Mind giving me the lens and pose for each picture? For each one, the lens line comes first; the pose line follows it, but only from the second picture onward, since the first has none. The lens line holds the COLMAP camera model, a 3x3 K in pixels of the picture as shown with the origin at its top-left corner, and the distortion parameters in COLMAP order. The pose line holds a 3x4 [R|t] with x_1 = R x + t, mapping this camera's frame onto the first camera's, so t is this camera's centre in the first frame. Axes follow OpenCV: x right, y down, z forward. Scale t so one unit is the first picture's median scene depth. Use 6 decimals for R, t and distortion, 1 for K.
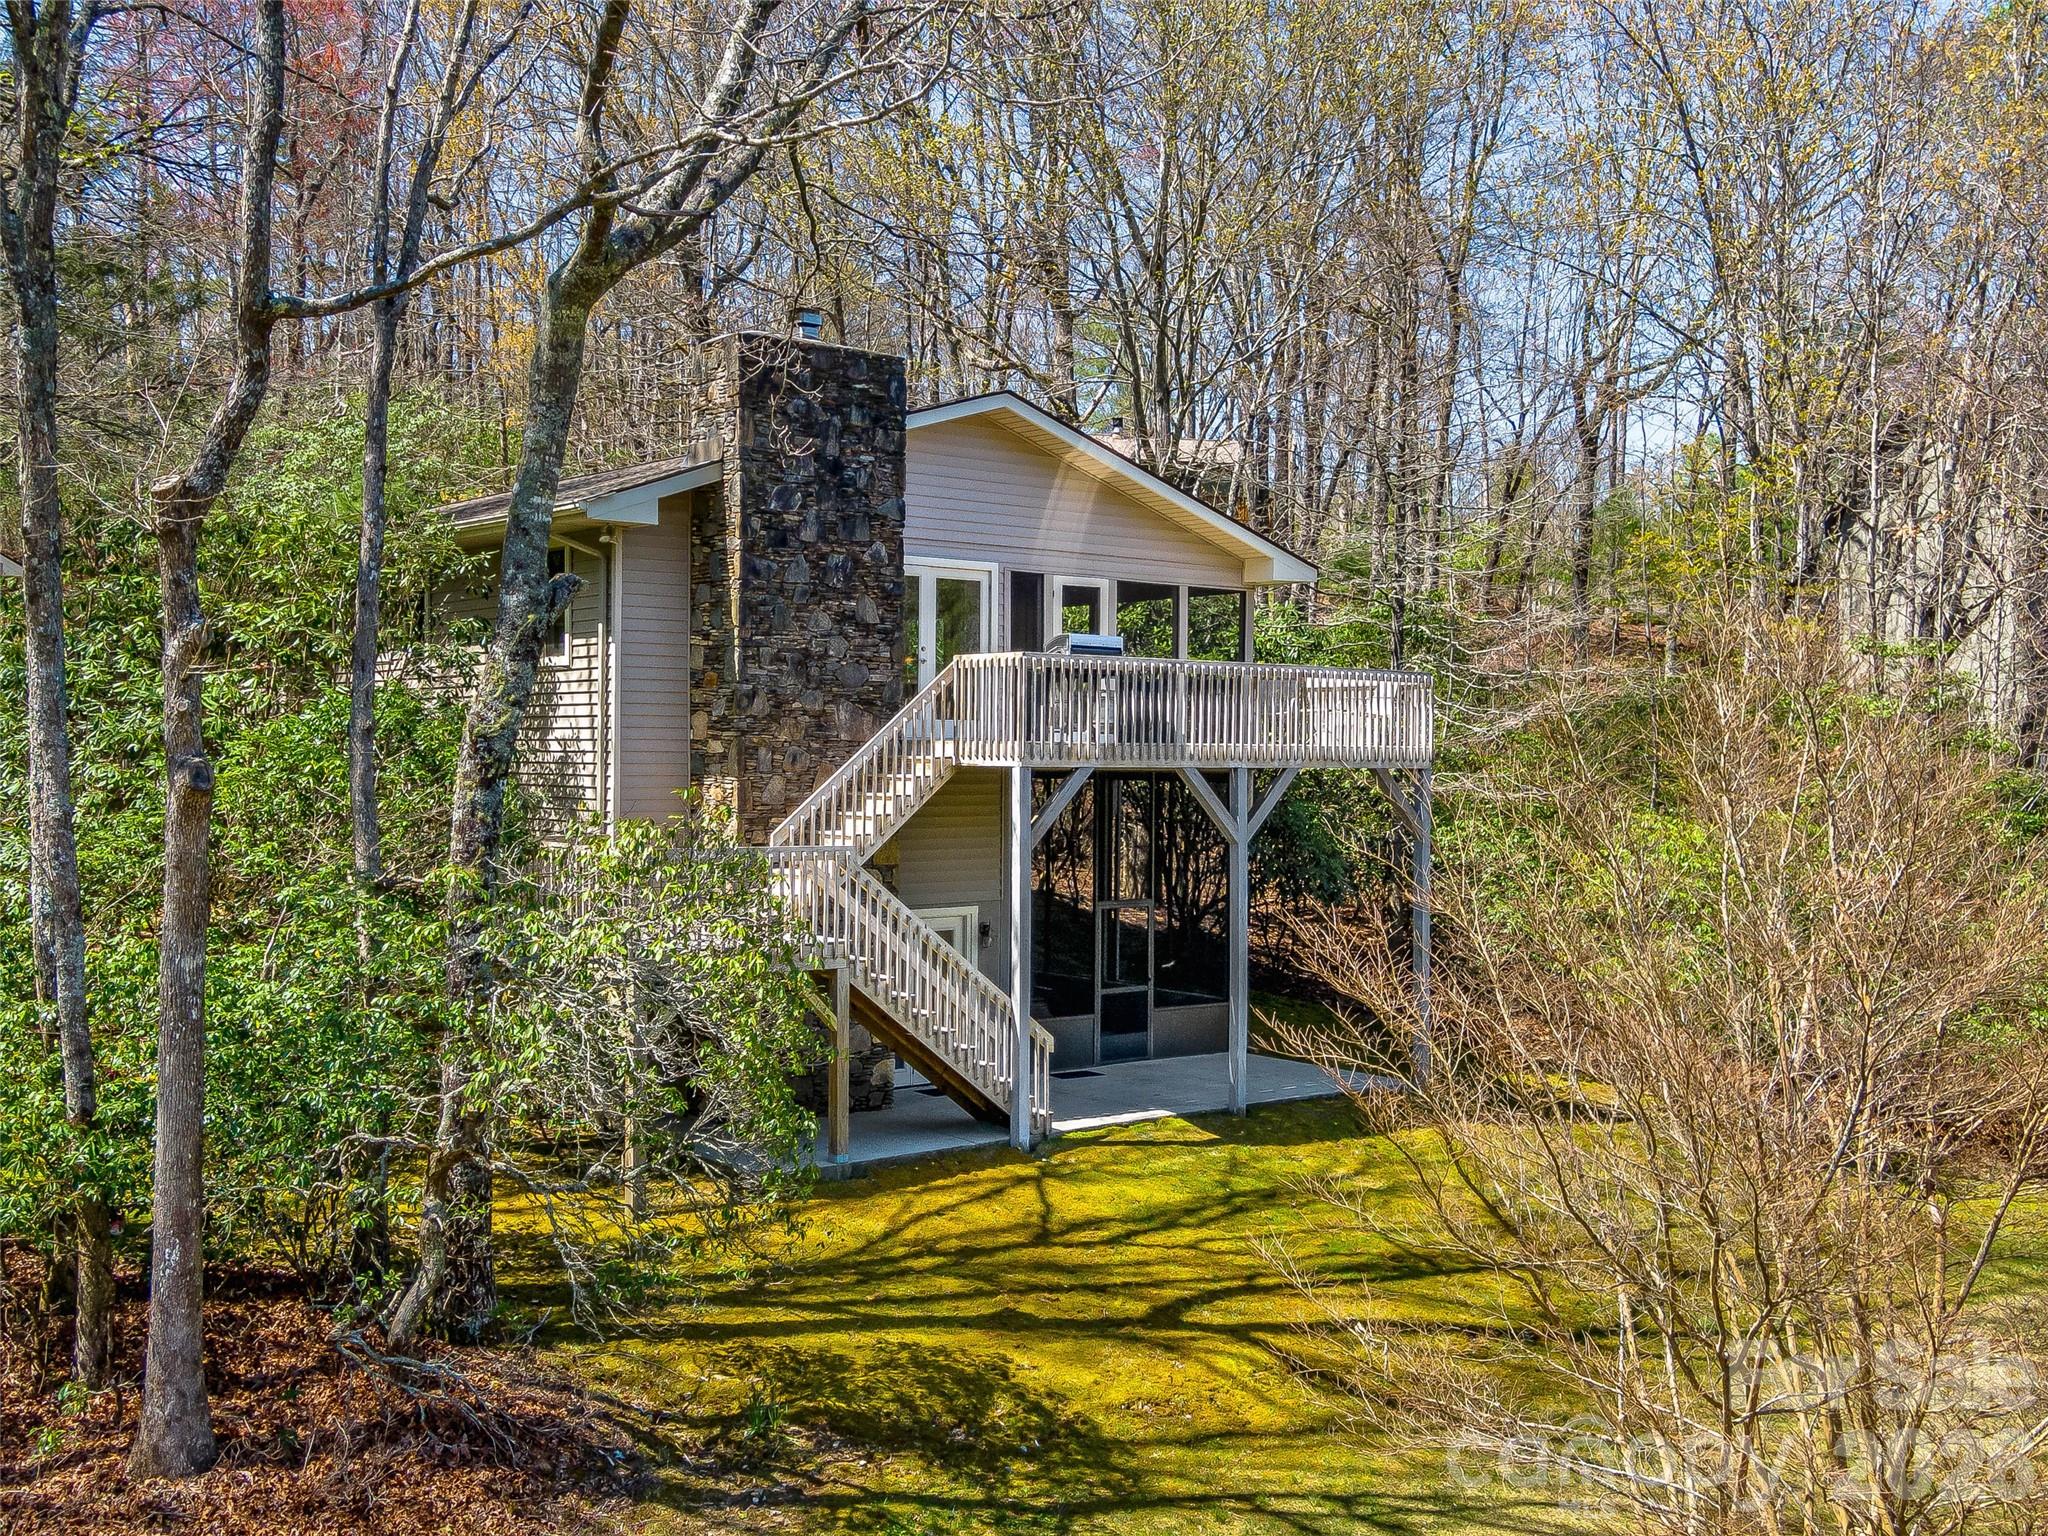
lens RADIAL K [[2075.6, 0, 1029.2], [0, 2075.6, 773.0], [0, 0, 1]] dist [0.019551, 0.000000]
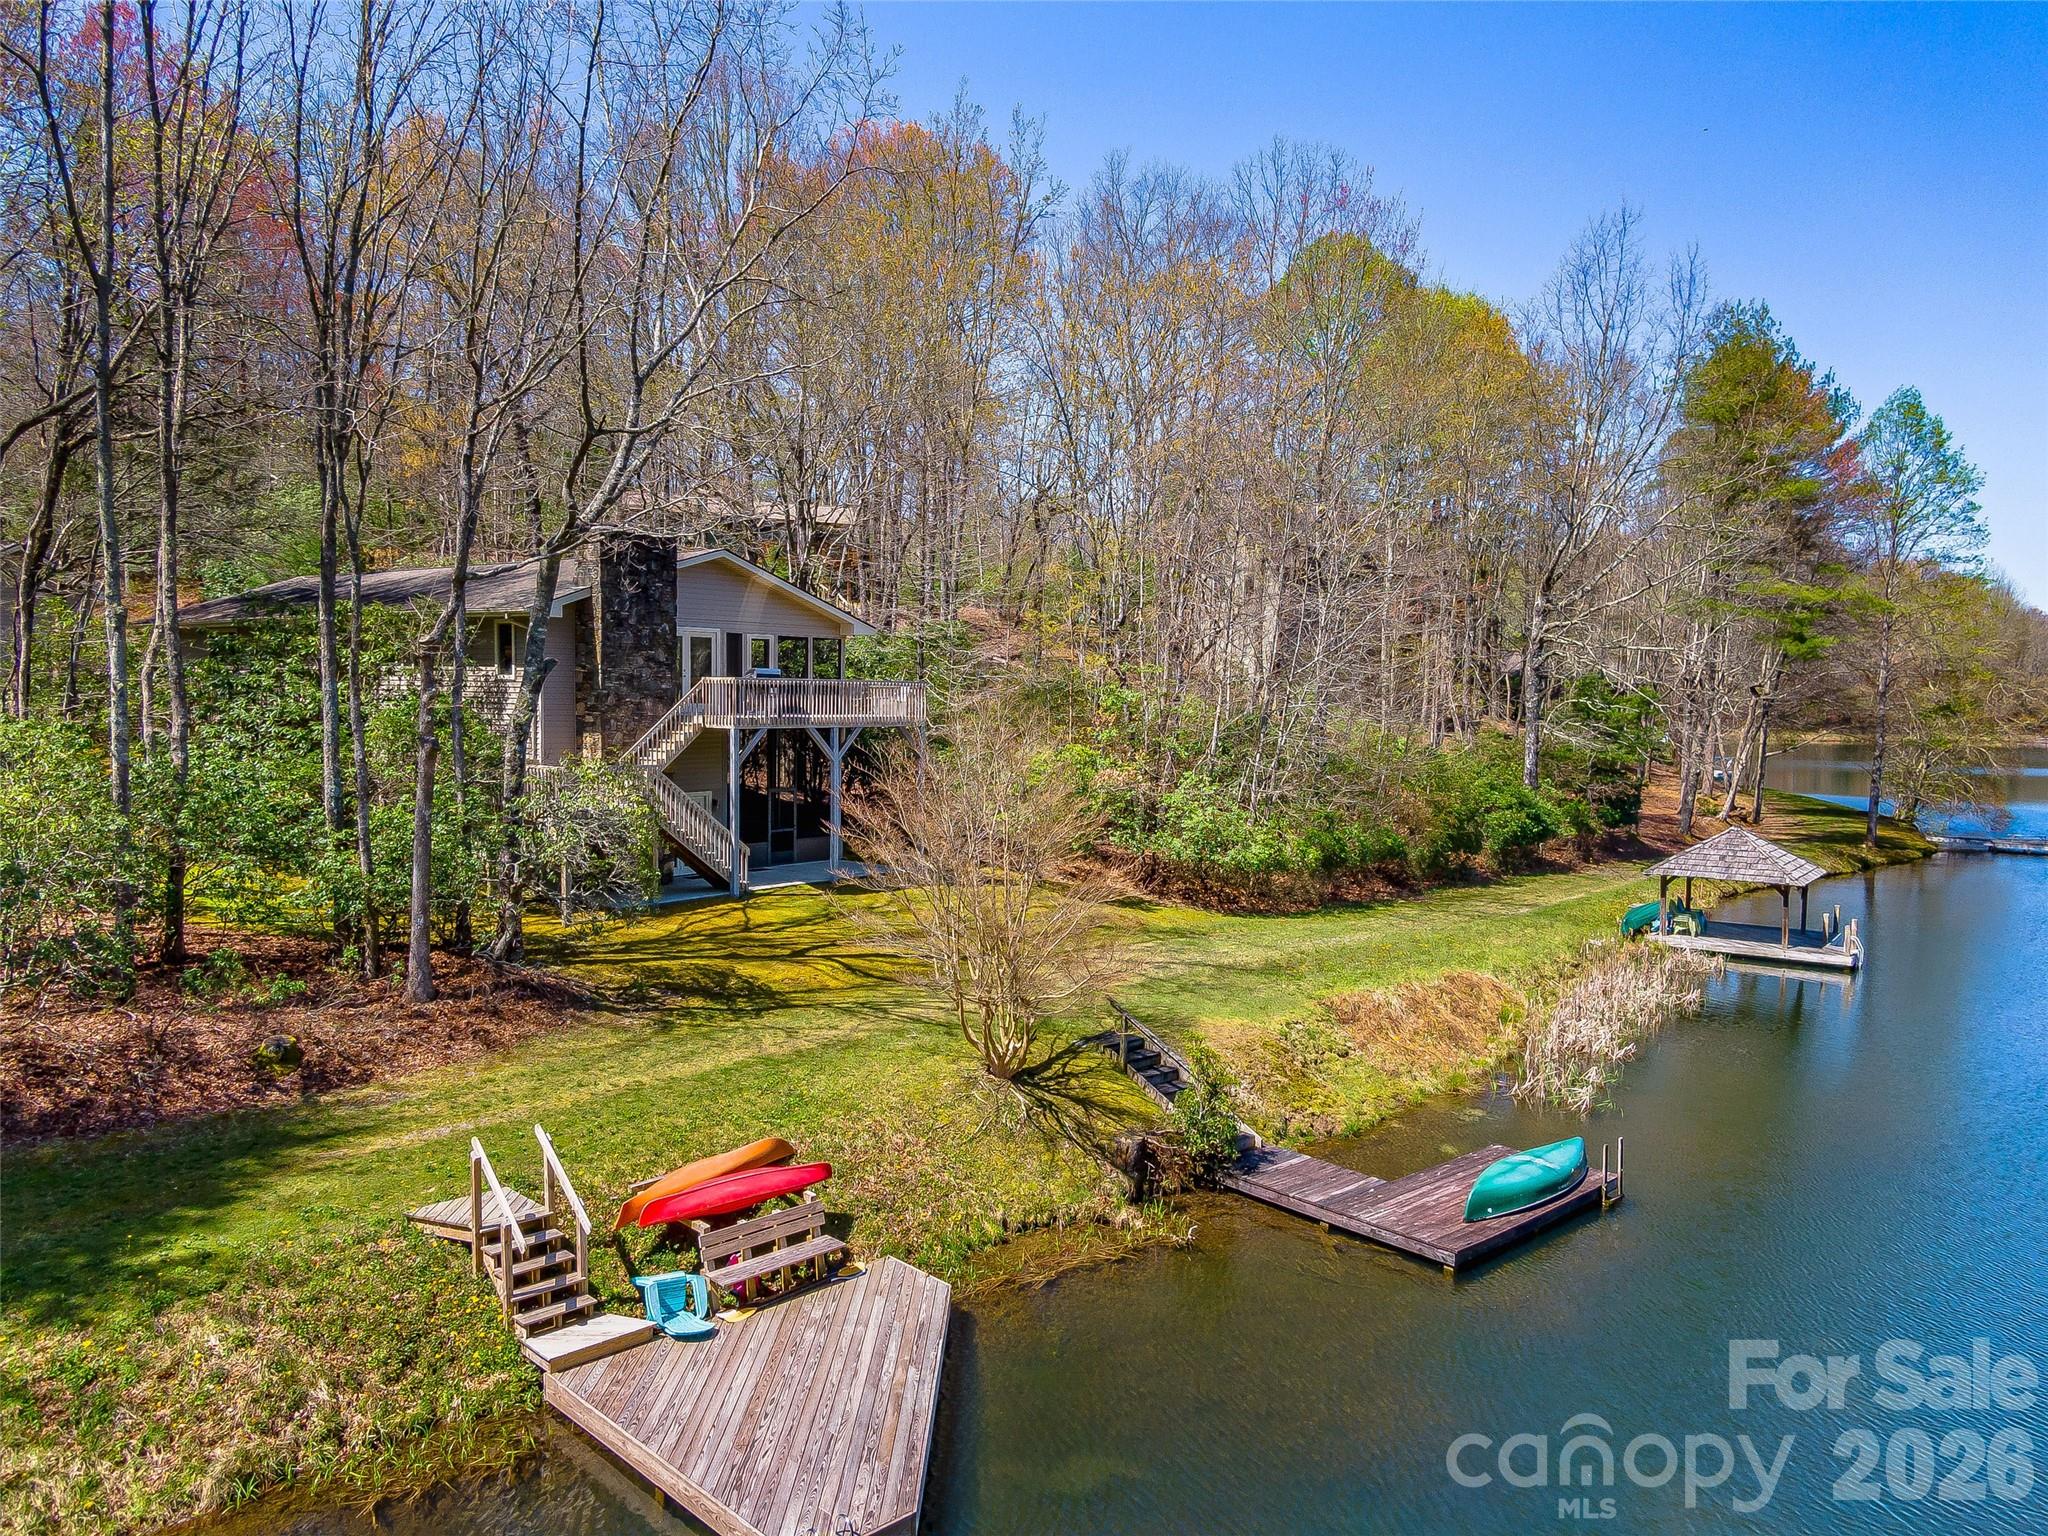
lens RADIAL K [[1445.4, 0, 1035.9], [0, 1445.4, 763.4], [0, 0, 1]] dist [0.029422, -0.000013]
pose [[0.976689, -0.006371, 0.214567, -0.020736], [-0.002769, 0.999102, 0.042274, -0.031683], [-0.214643, -0.041883, 0.975794, -0.583185]]
